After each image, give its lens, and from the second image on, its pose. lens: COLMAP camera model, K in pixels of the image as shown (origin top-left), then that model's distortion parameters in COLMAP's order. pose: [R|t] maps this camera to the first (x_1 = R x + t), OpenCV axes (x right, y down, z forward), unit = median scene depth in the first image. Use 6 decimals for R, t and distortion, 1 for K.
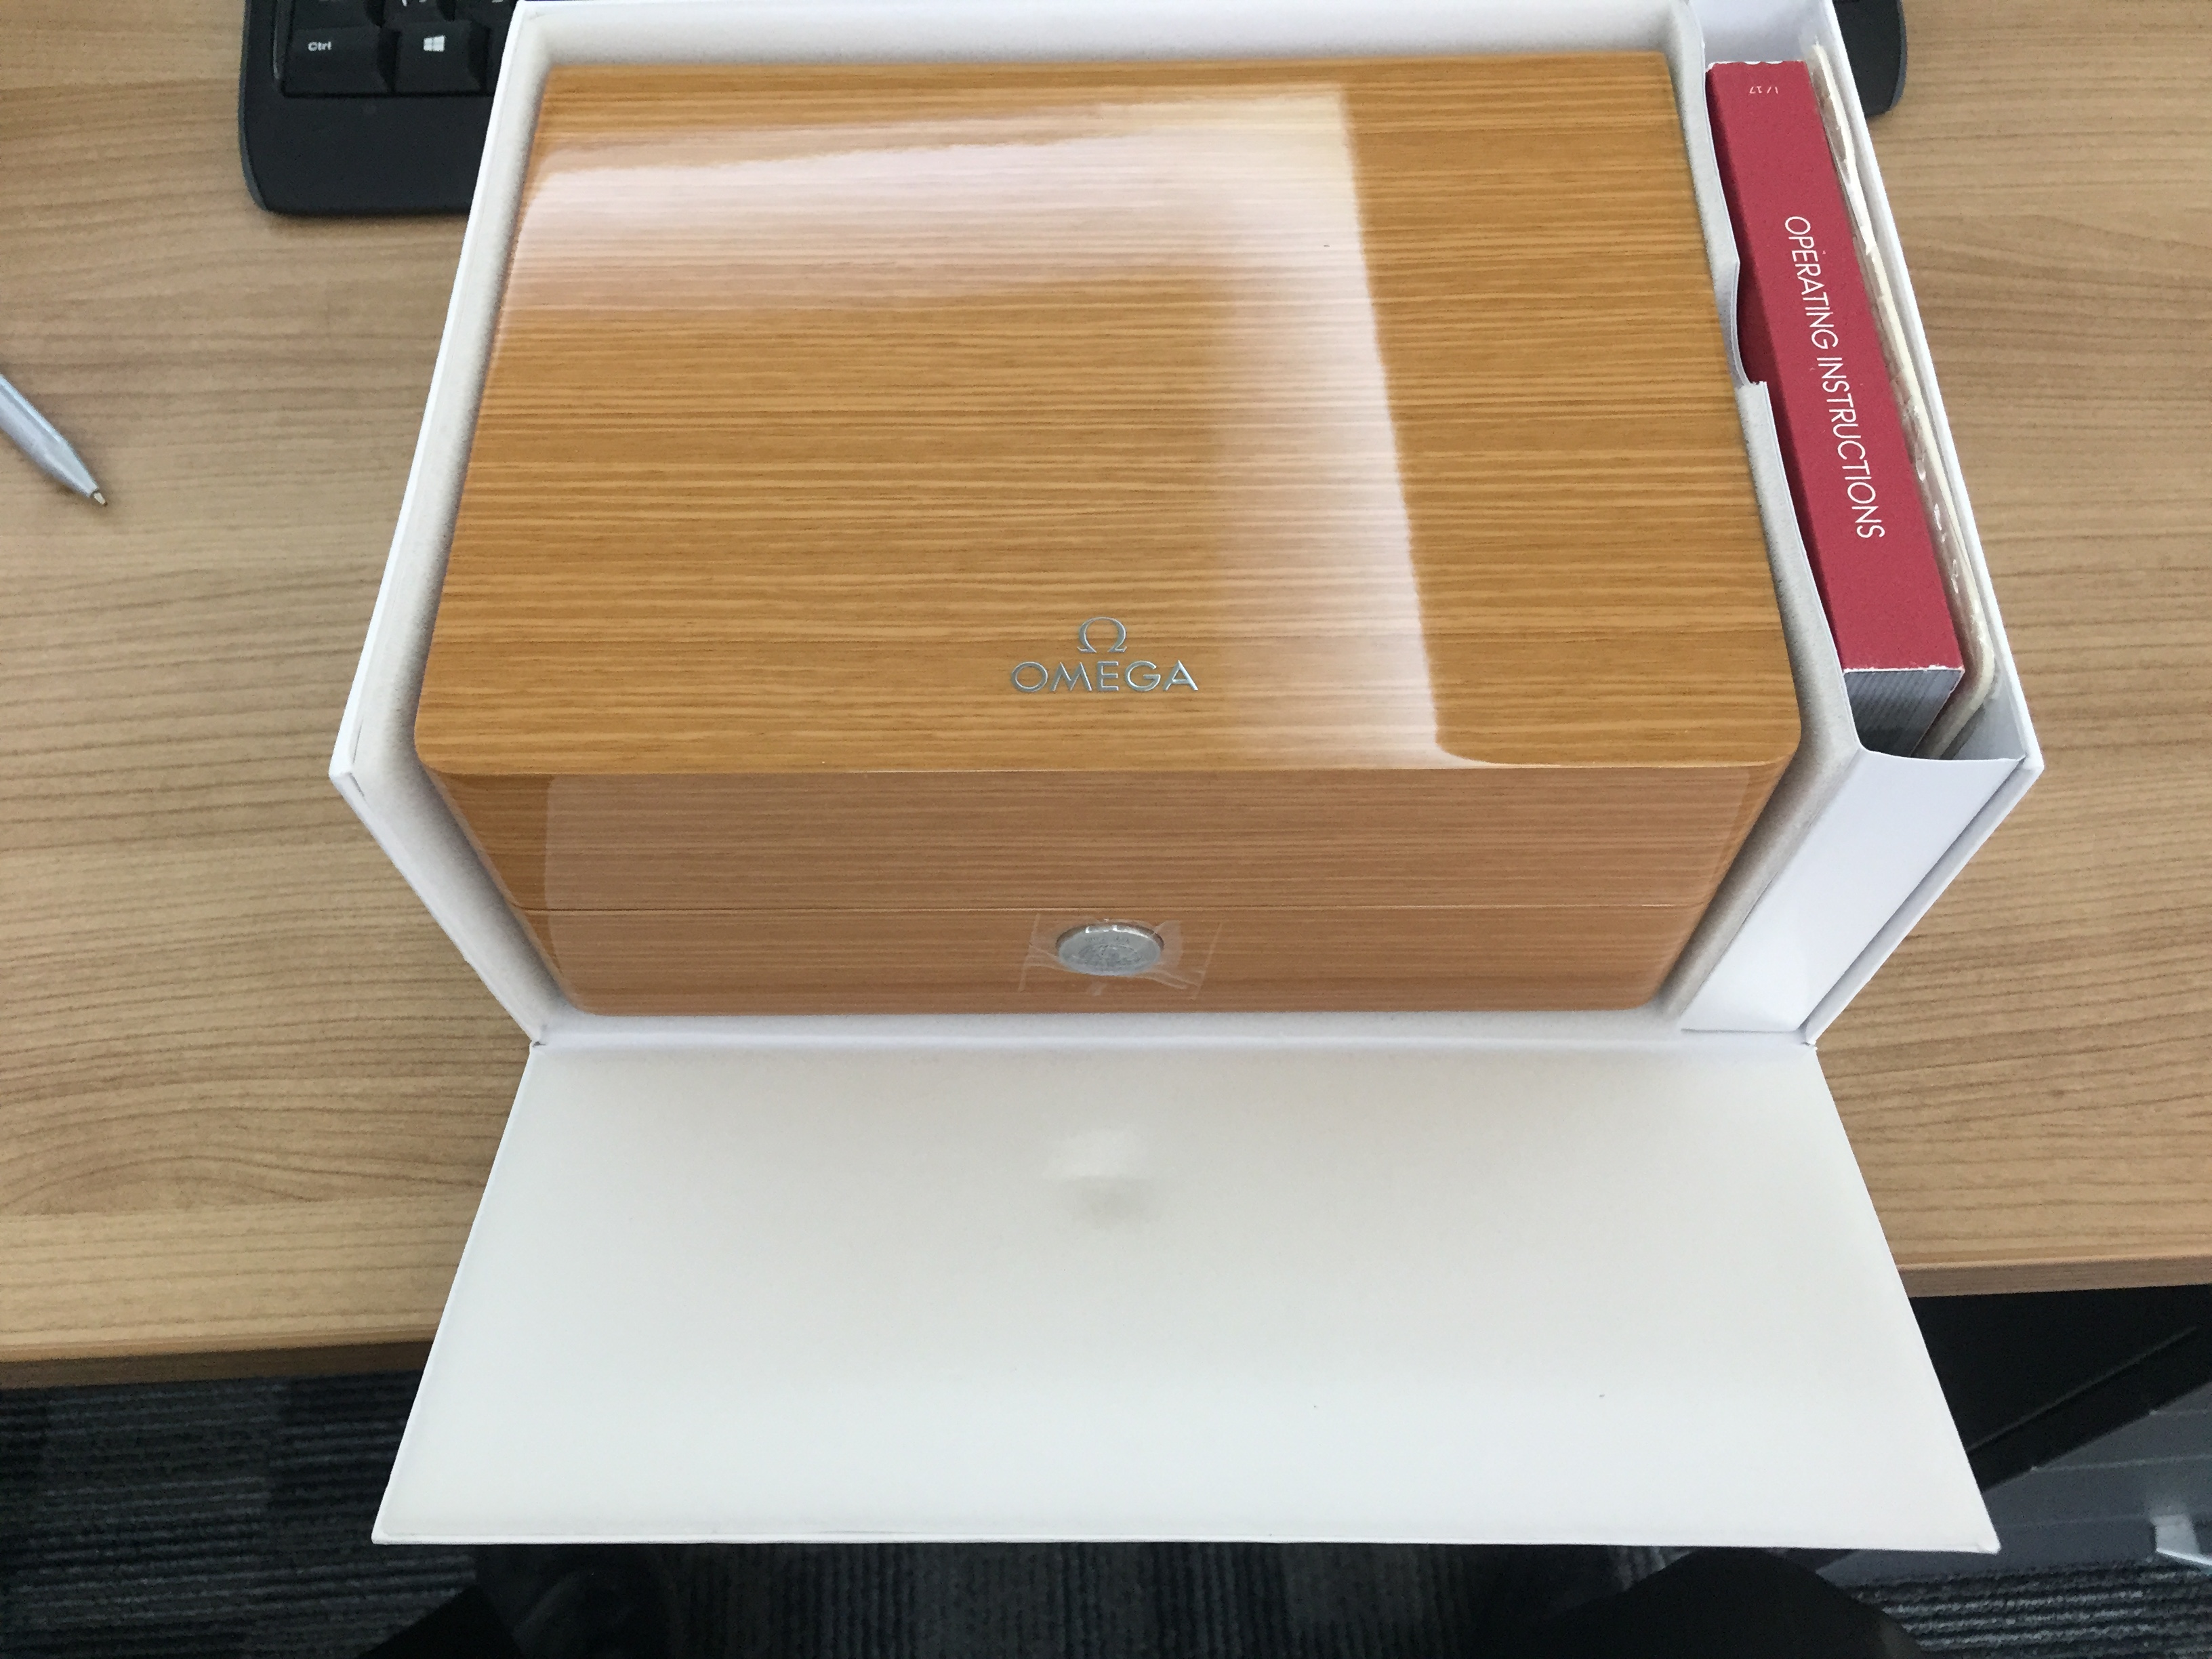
lens RADIAL K [[1923.1, 0, 1106.0], [0, 1923.1, 829.5], [0, 0, 1]] dist [0.085515, -0.126164]
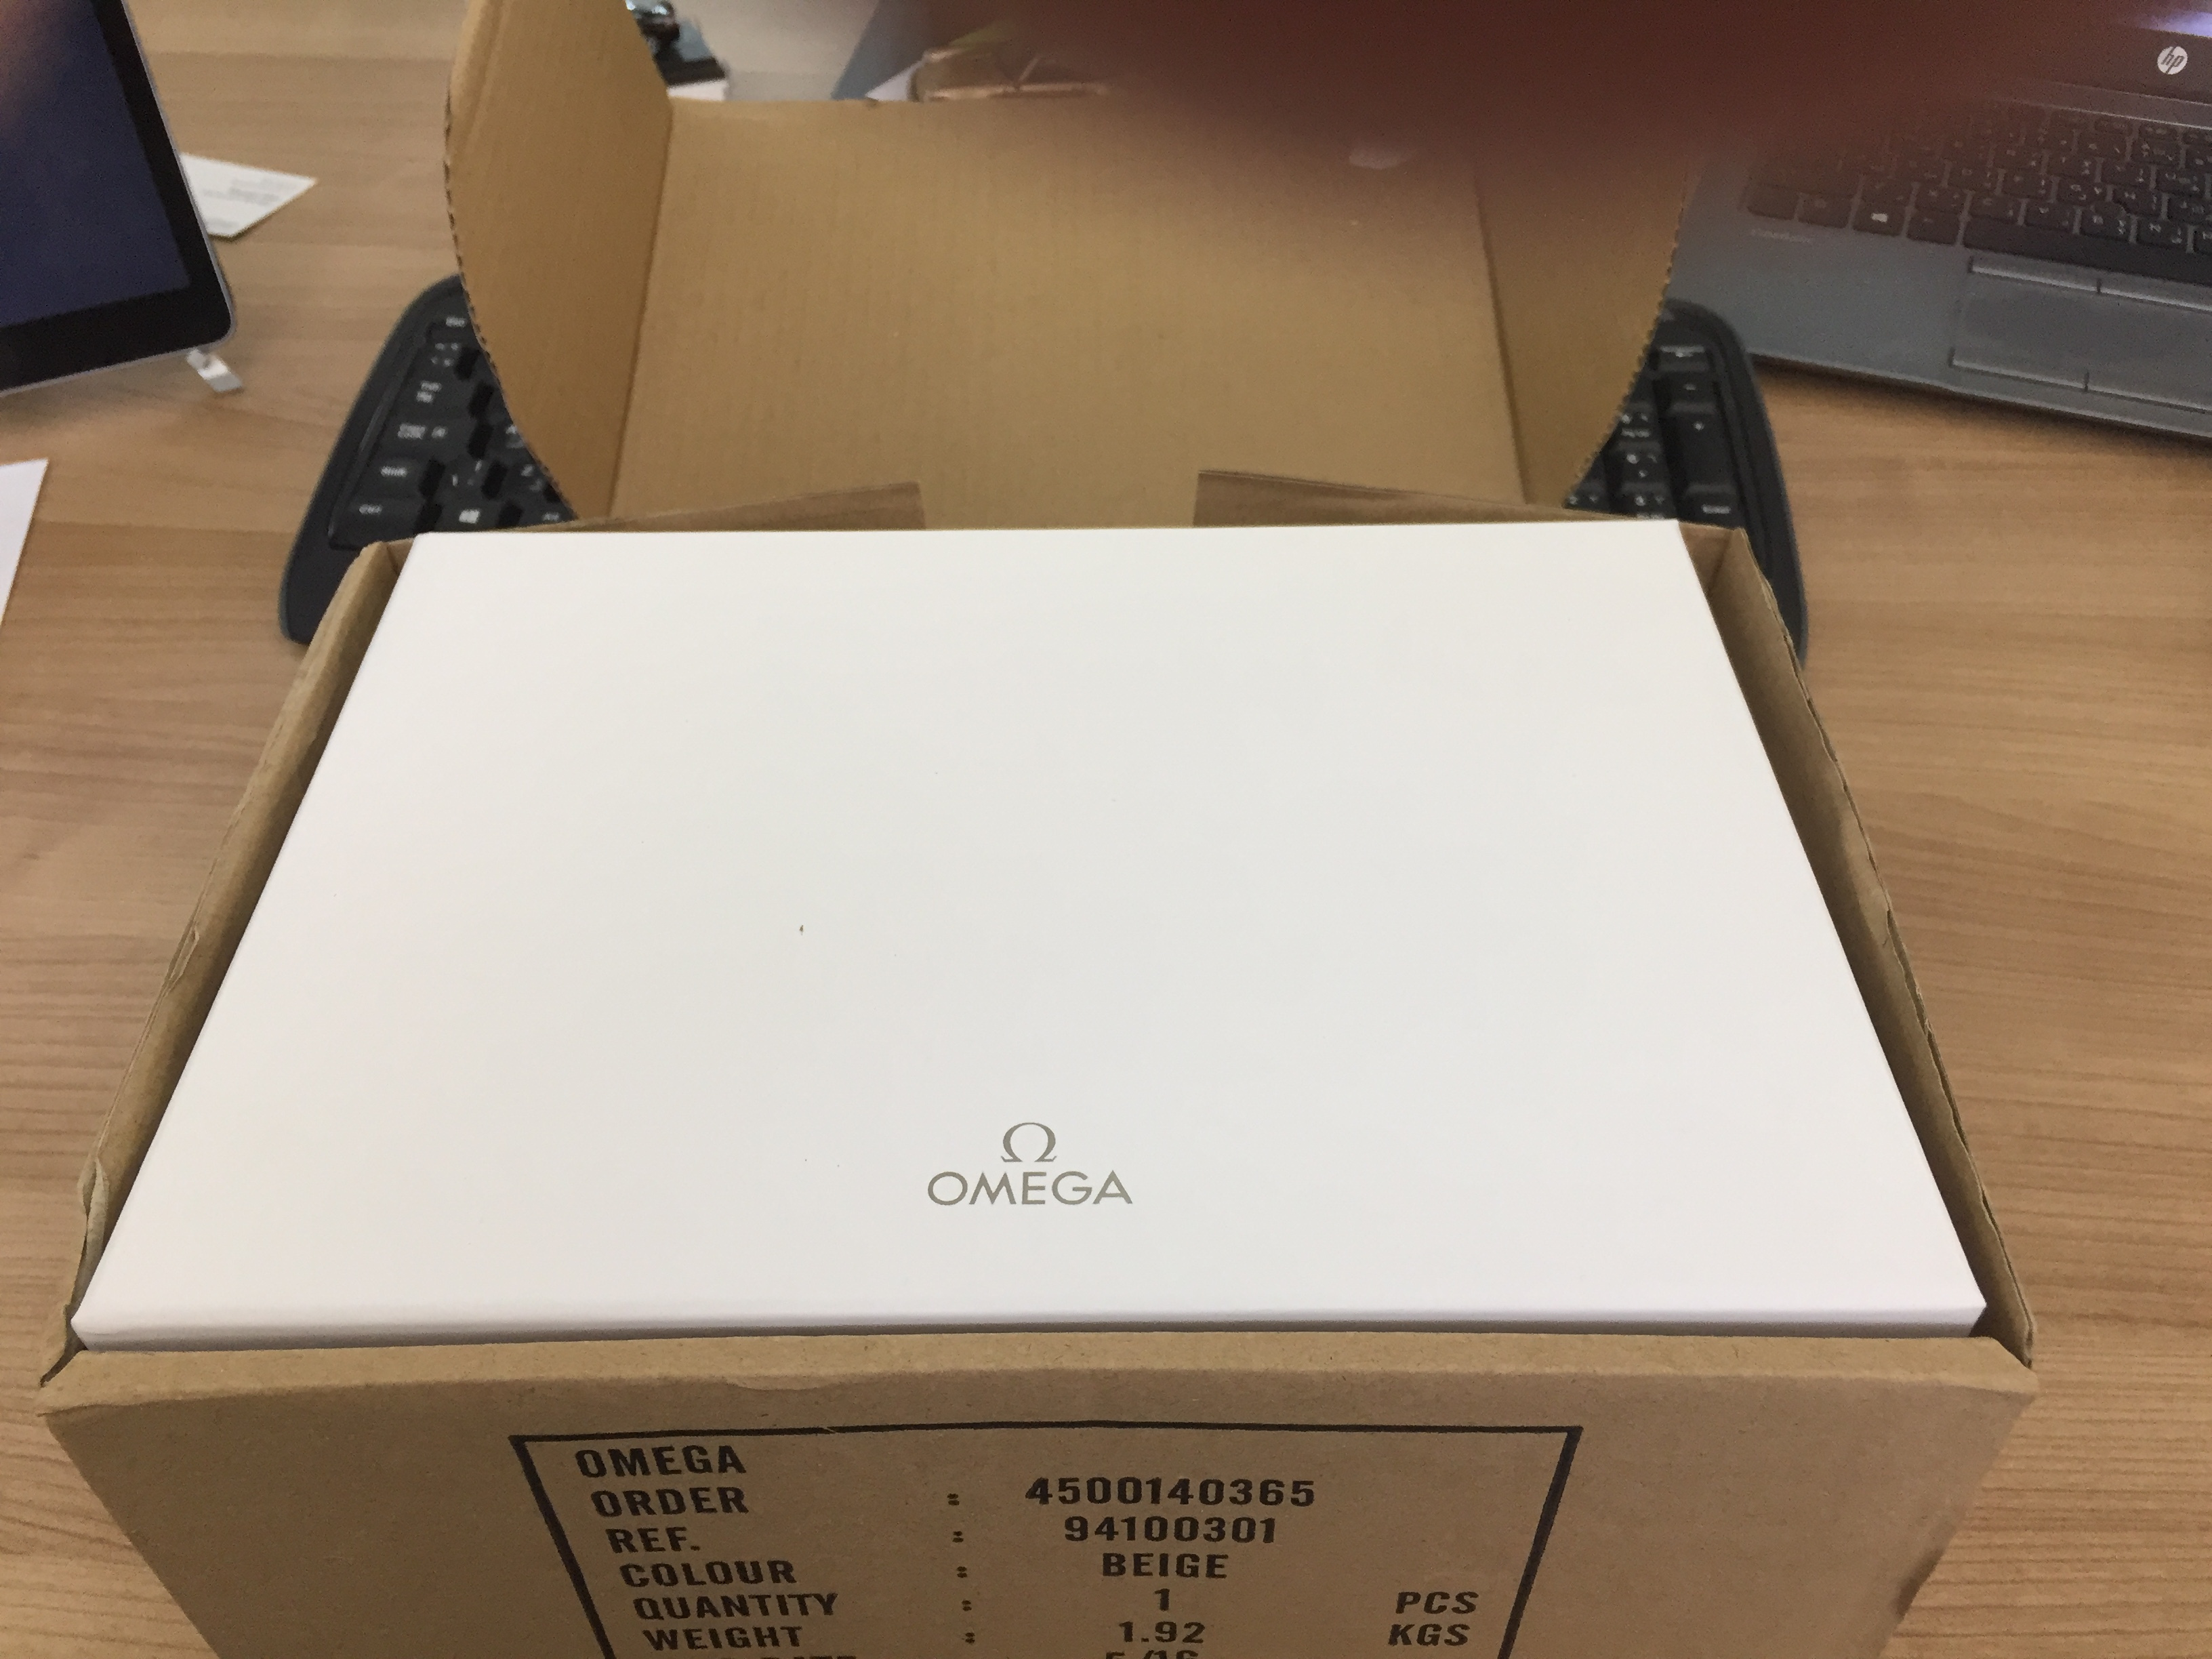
lens RADIAL K [[1923.1, 0, 1106.0], [0, 1923.1, 829.5], [0, 0, 1]] dist [0.085515, -0.126164]
pose [[0.991468, 0.096178, -0.087982, 0.145776], [-0.117455, 0.951893, -0.283026, 0.046932], [0.056528, 0.290945, 0.955068, 0.000981]]
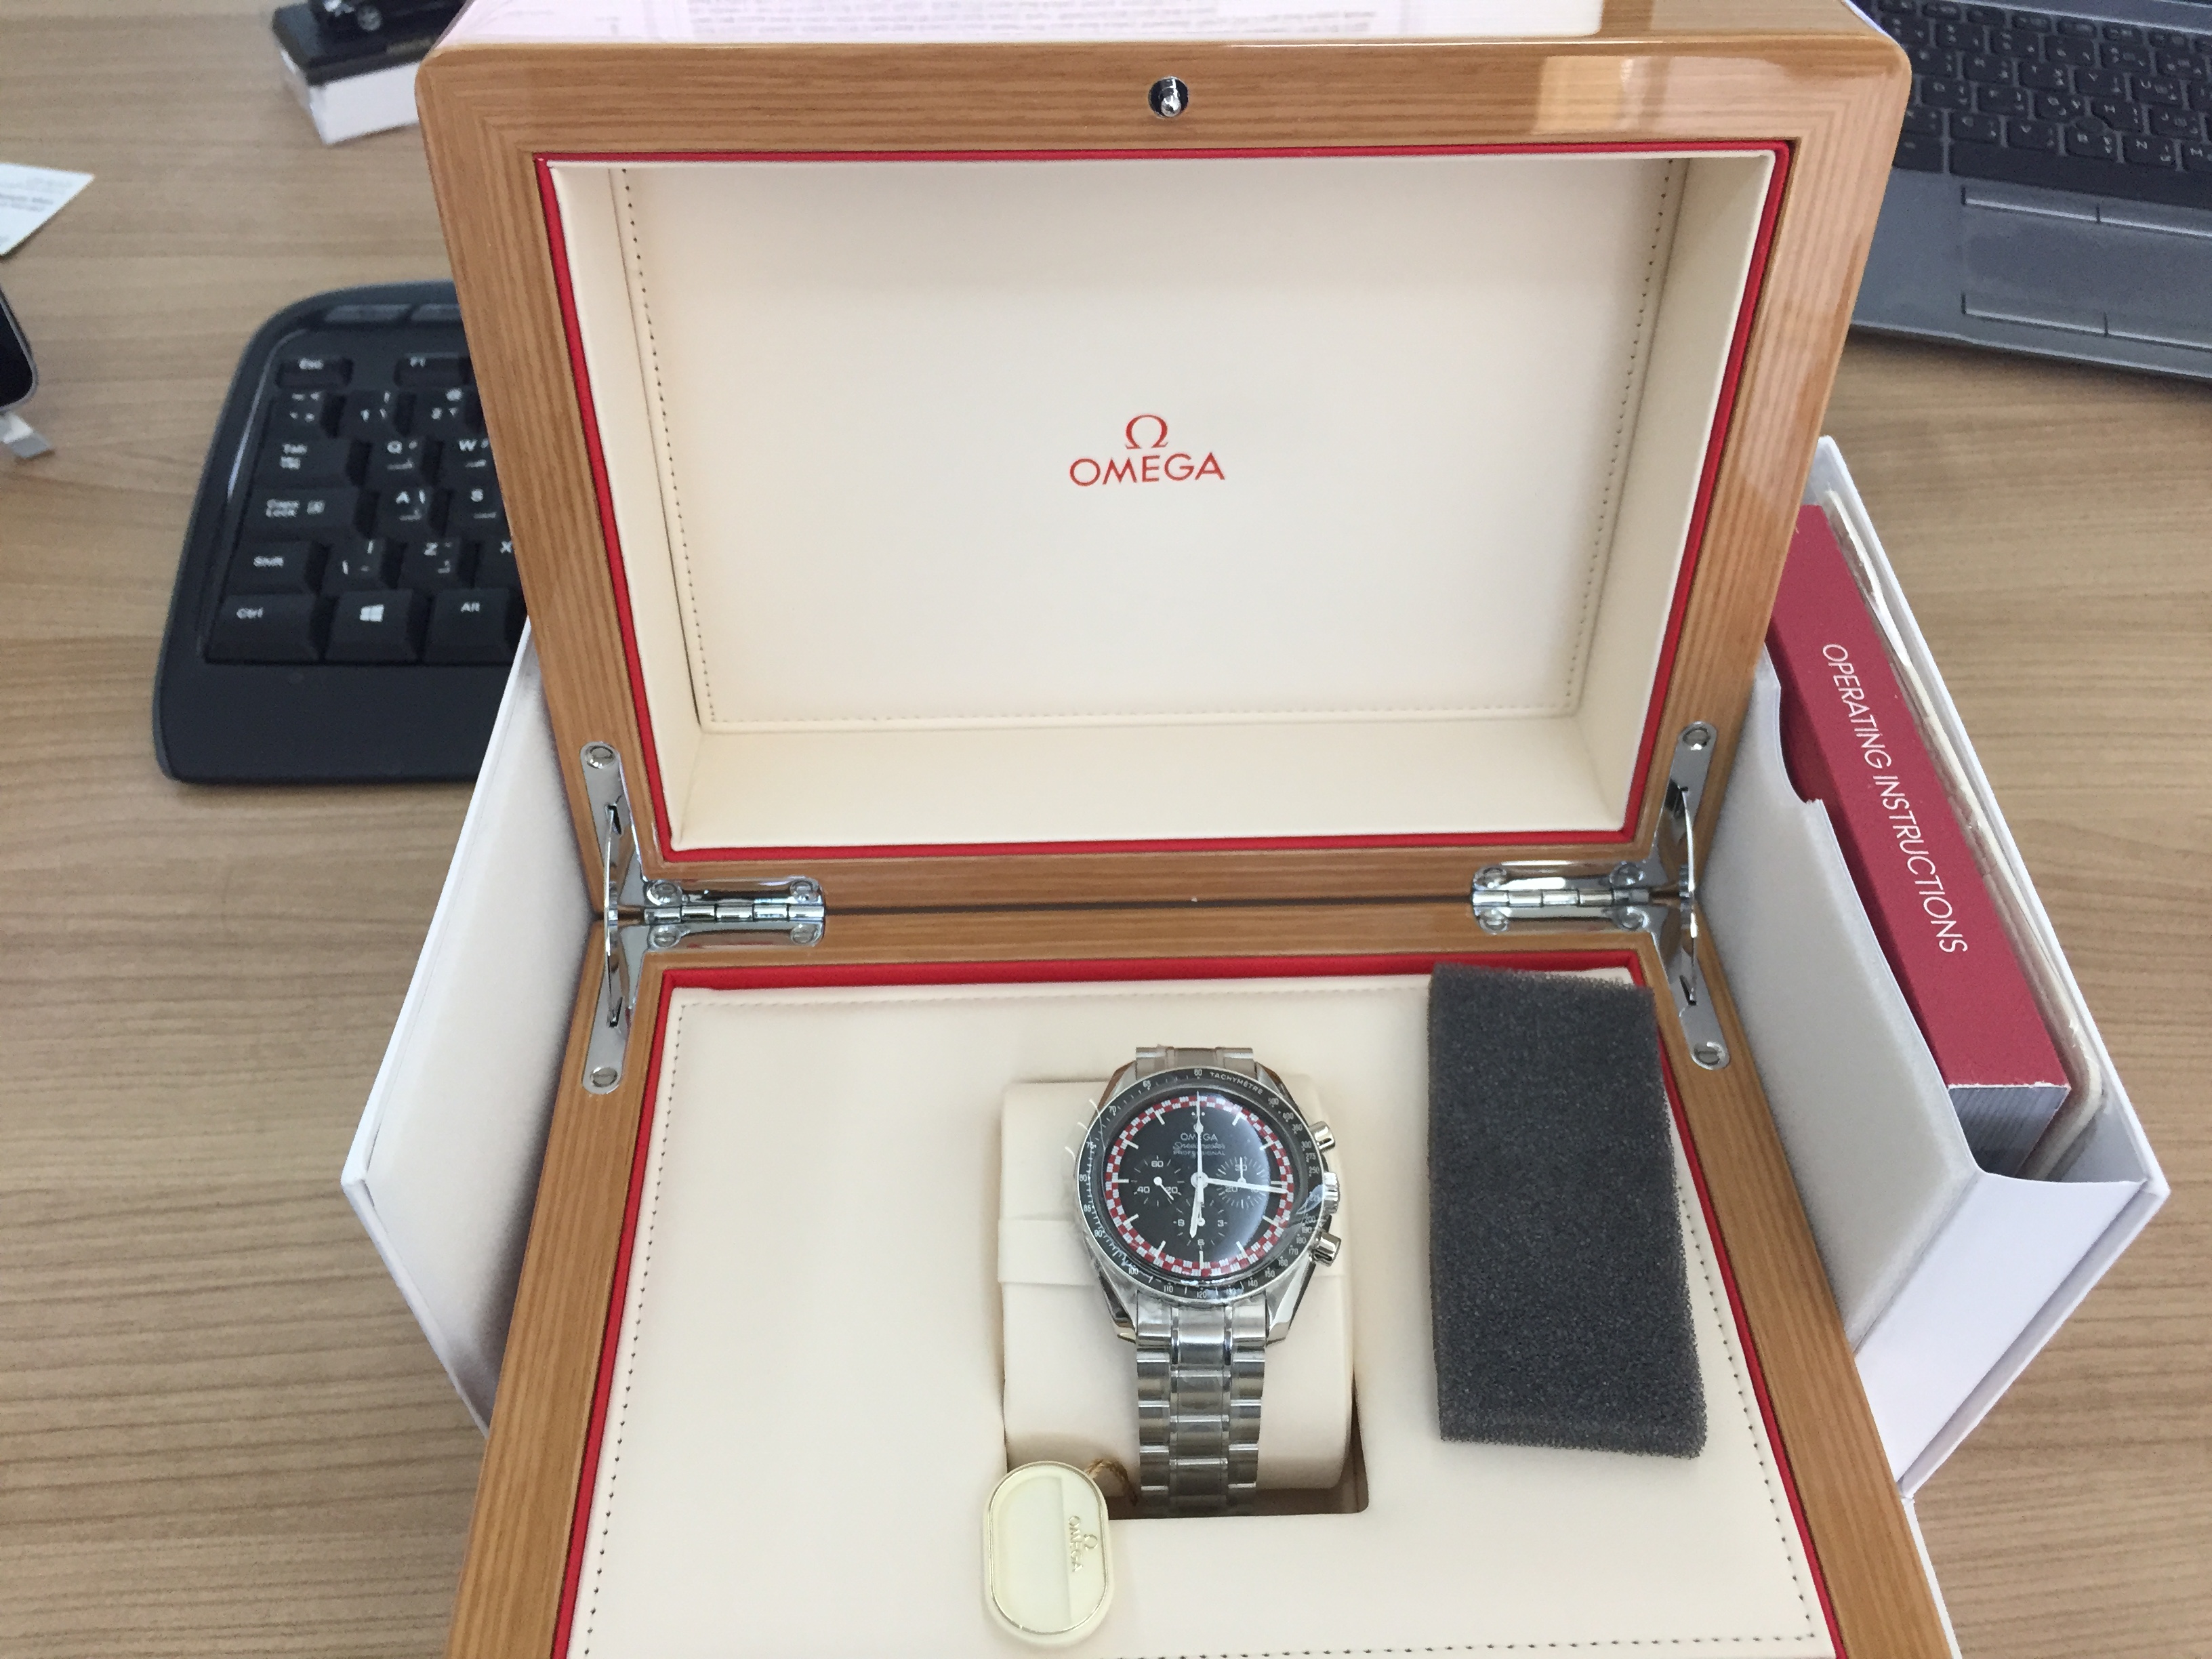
lens RADIAL K [[1916.4, 0, 1106.0], [0, 1916.4, 829.5], [0, 0, 1]] dist [0.082837, -0.123621]
pose [[0.999570, 0.017369, 0.023606, -0.003734], [-0.011840, 0.976130, -0.216864, -0.102637], [-0.026809, 0.216491, 0.975916, 0.087312]]
